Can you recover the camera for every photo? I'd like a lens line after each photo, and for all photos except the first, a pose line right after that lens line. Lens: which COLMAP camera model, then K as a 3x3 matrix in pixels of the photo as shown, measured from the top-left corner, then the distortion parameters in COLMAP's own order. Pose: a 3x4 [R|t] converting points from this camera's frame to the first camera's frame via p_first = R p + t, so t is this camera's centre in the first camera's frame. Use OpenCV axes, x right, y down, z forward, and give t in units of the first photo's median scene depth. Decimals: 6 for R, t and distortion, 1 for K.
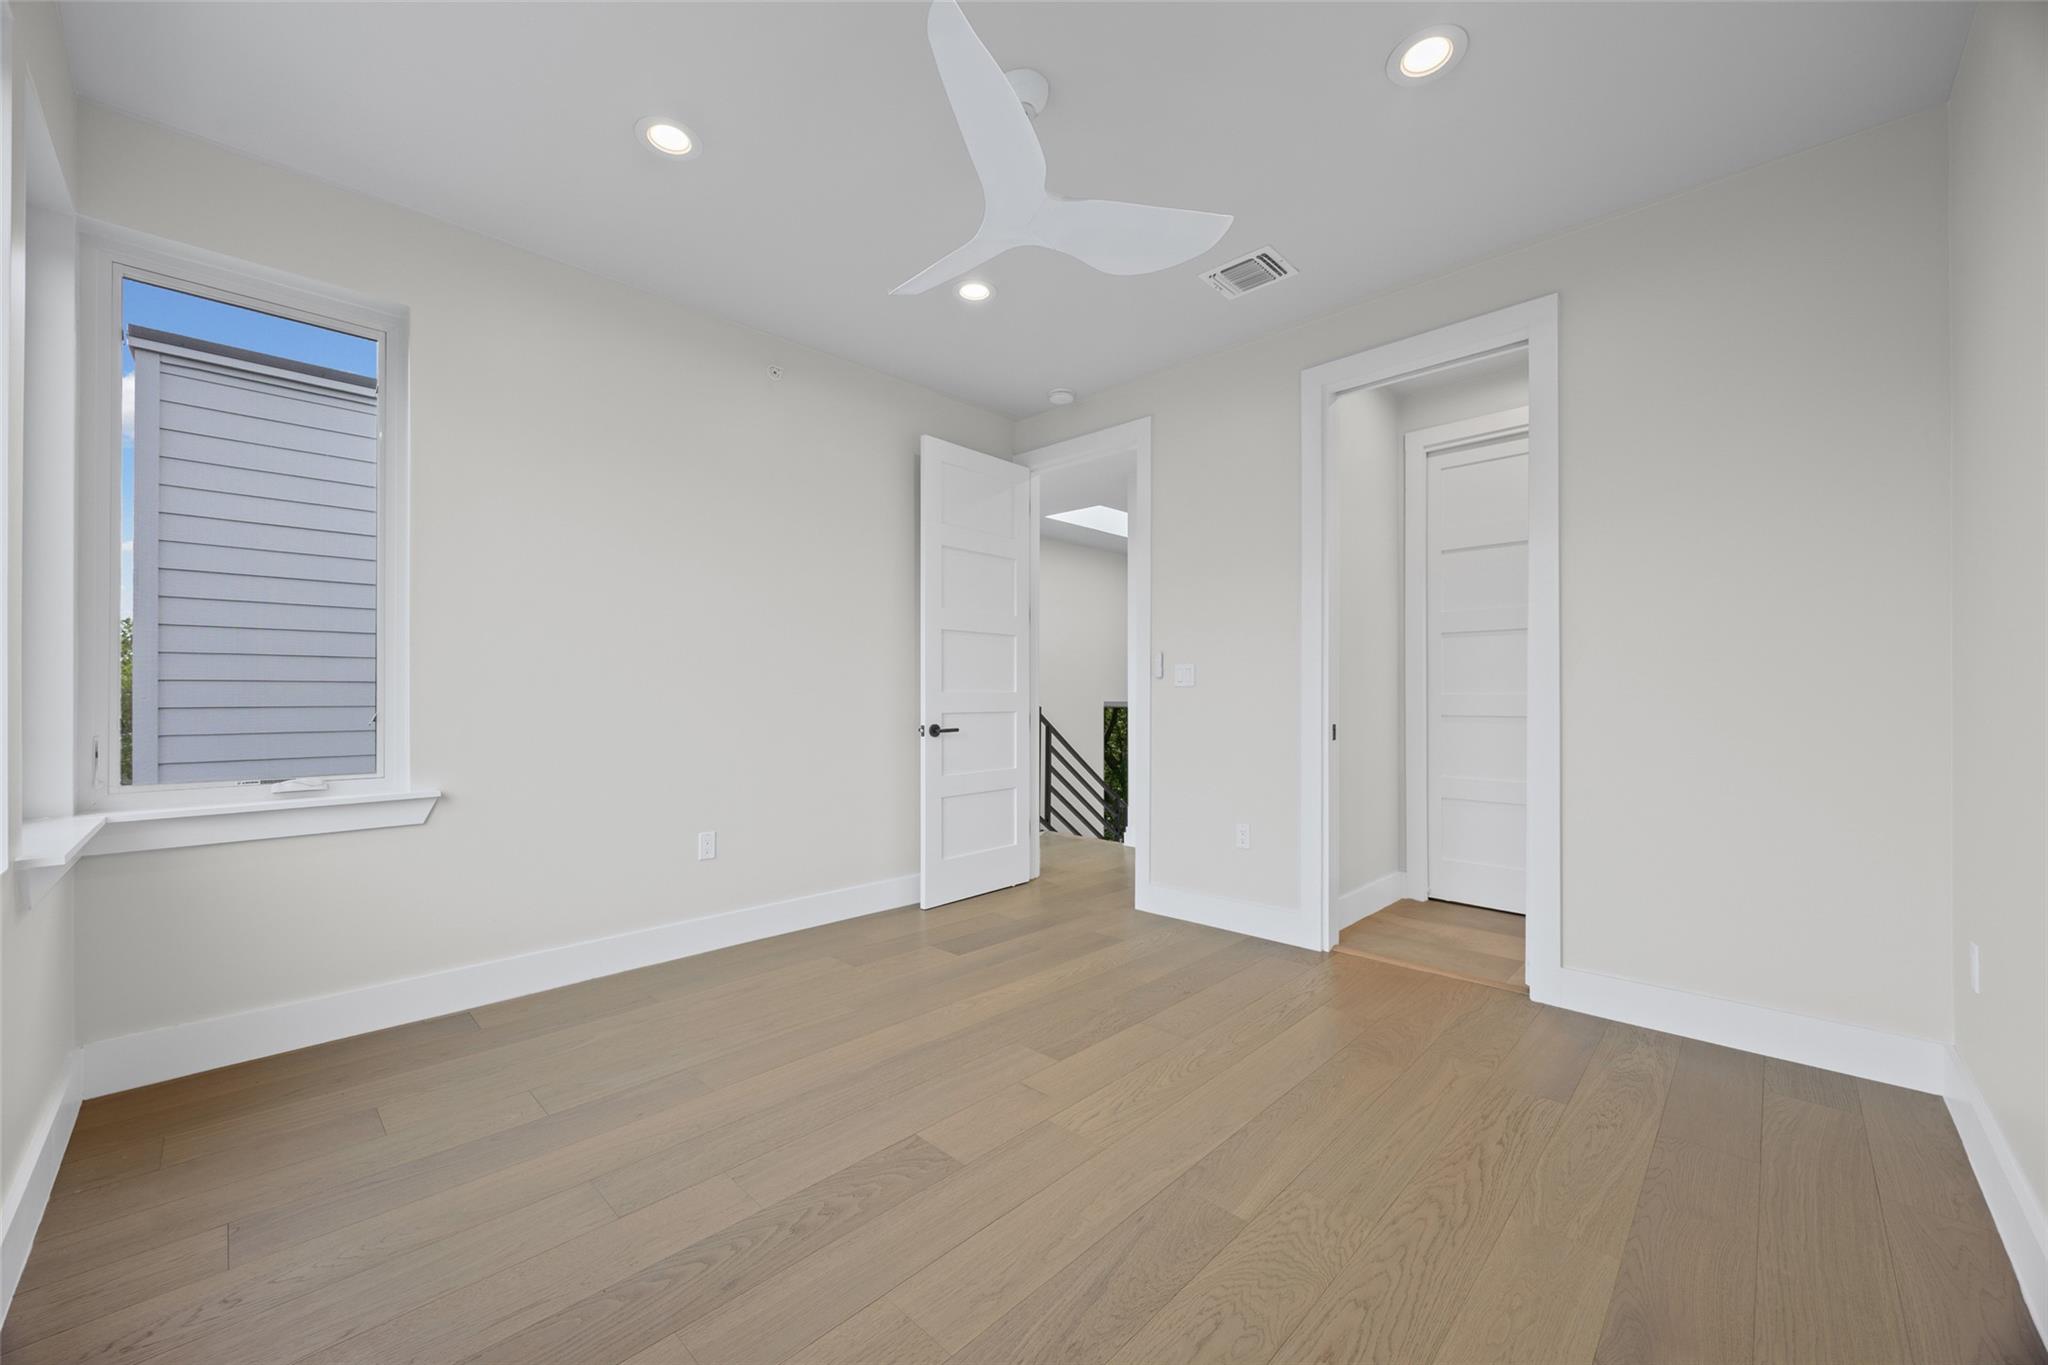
lens RADIAL K [[785.3, 0, 1024.5], [0, 785.3, 691.7], [0, 0, 1]] dist [0.001252, 0.000020]
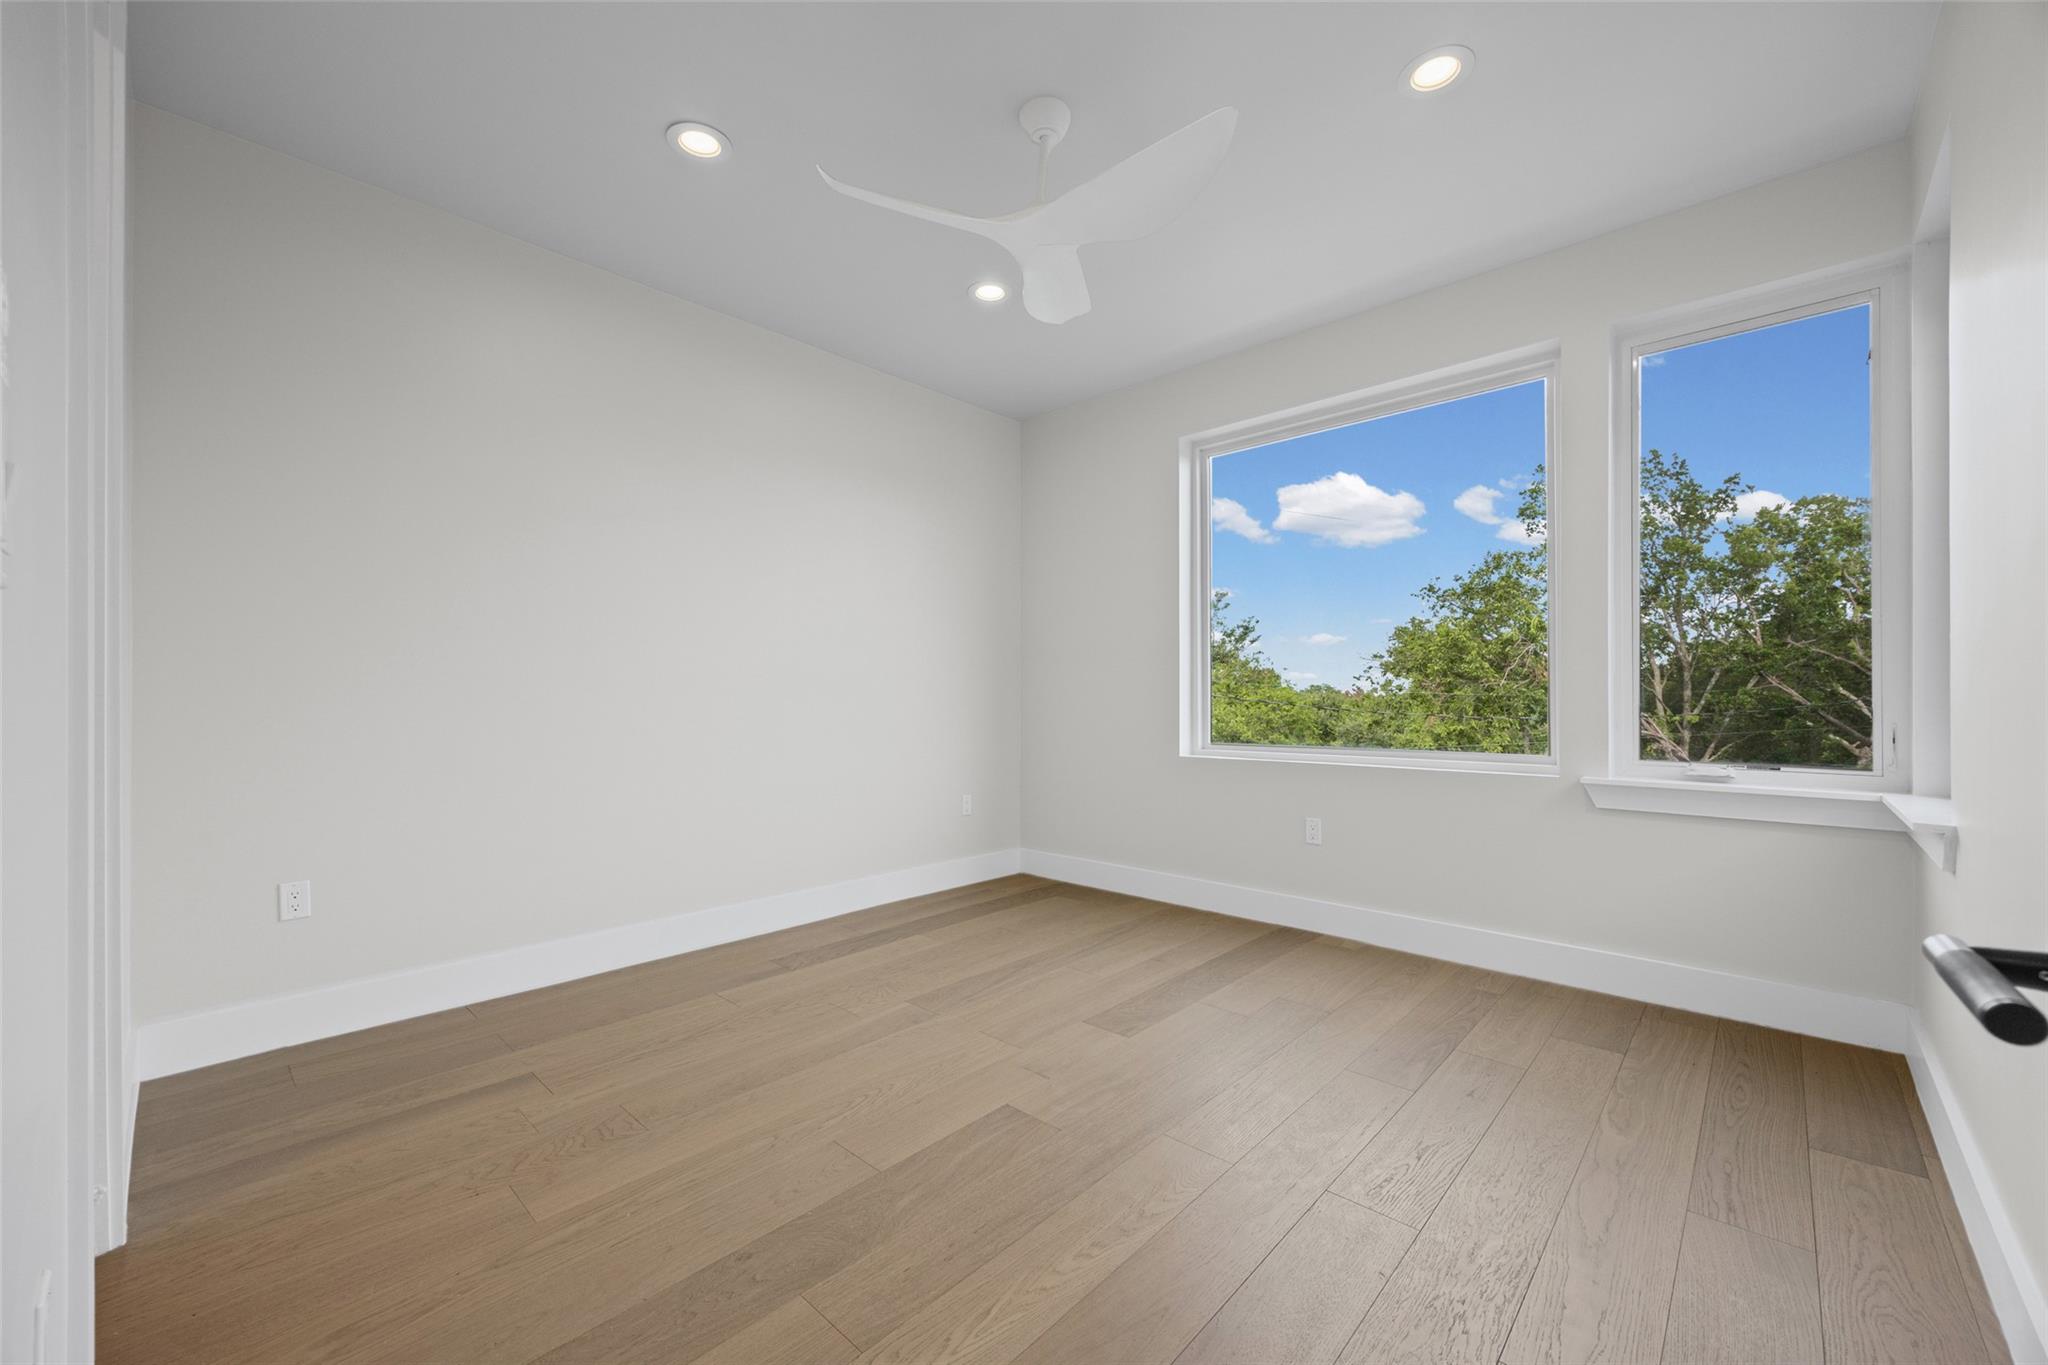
lens RADIAL K [[785.3, 0, 1017.6], [0, 785.3, 690.1], [0, 0, 1]] dist [0.001252, 0.000020]
pose [[-0.999960, -0.000943, -0.008921, 0.050501], [-0.000855, 0.999951, -0.009865, 0.023782], [0.008930, -0.009857, -0.999912, 2.232704]]
